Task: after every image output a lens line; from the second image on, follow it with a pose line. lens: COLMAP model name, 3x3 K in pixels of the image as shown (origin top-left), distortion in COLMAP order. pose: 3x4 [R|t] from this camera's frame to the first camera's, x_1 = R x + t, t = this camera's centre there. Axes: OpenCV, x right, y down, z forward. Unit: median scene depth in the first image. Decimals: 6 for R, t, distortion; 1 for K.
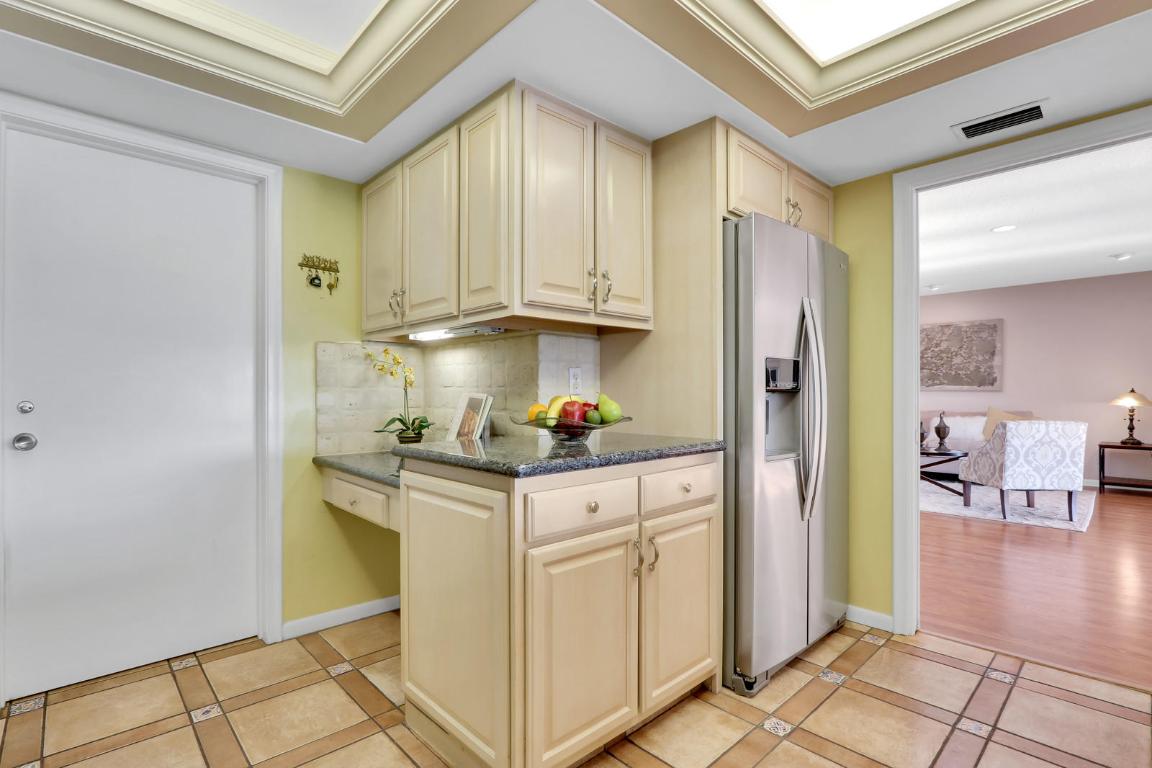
lens RADIAL K [[543.6, 0, 563.2], [0, 543.6, 395.9], [0, 0, 1]] dist [-0.006610, -0.000320]
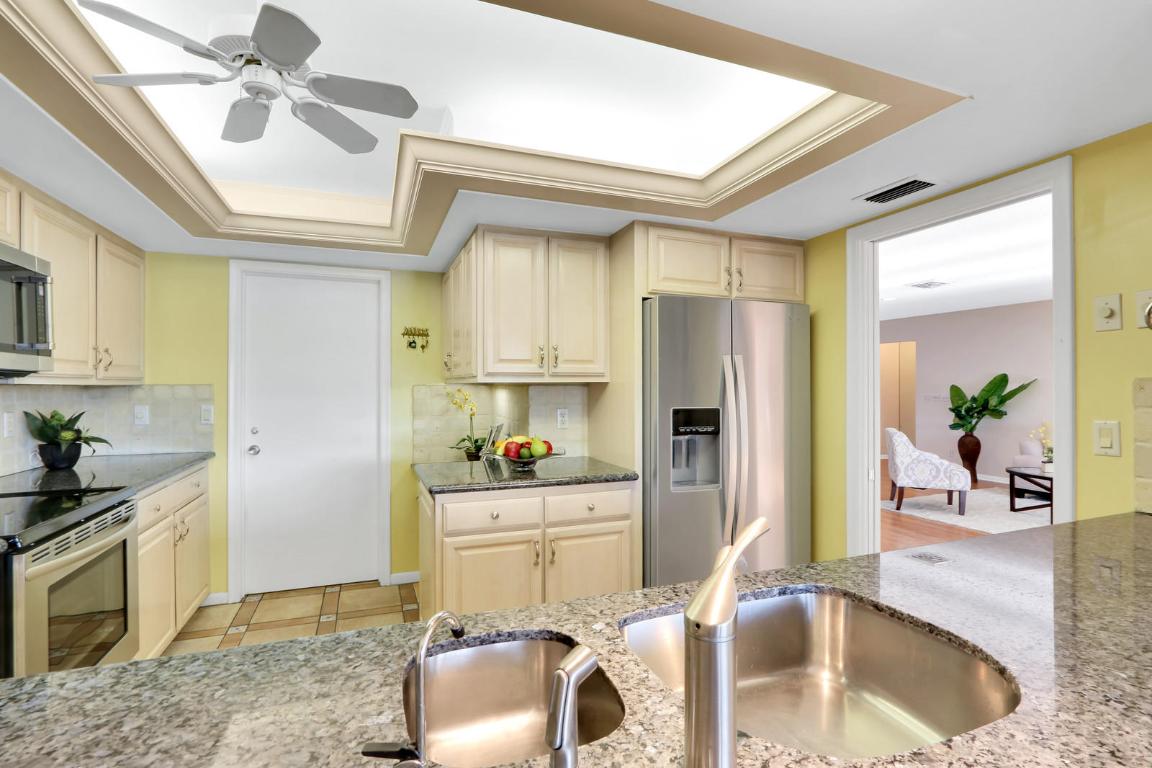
lens RADIAL K [[556.9, 0, 576.0], [0, 556.9, 384.0], [0, 0, 1]] dist [-0.001208, -0.000252]
pose [[0.922736, -0.000572, -0.385433, 0.611528], [-0.001065, 0.999991, -0.004033, -0.112249], [0.385432, 0.004132, 0.922727, -0.254609]]
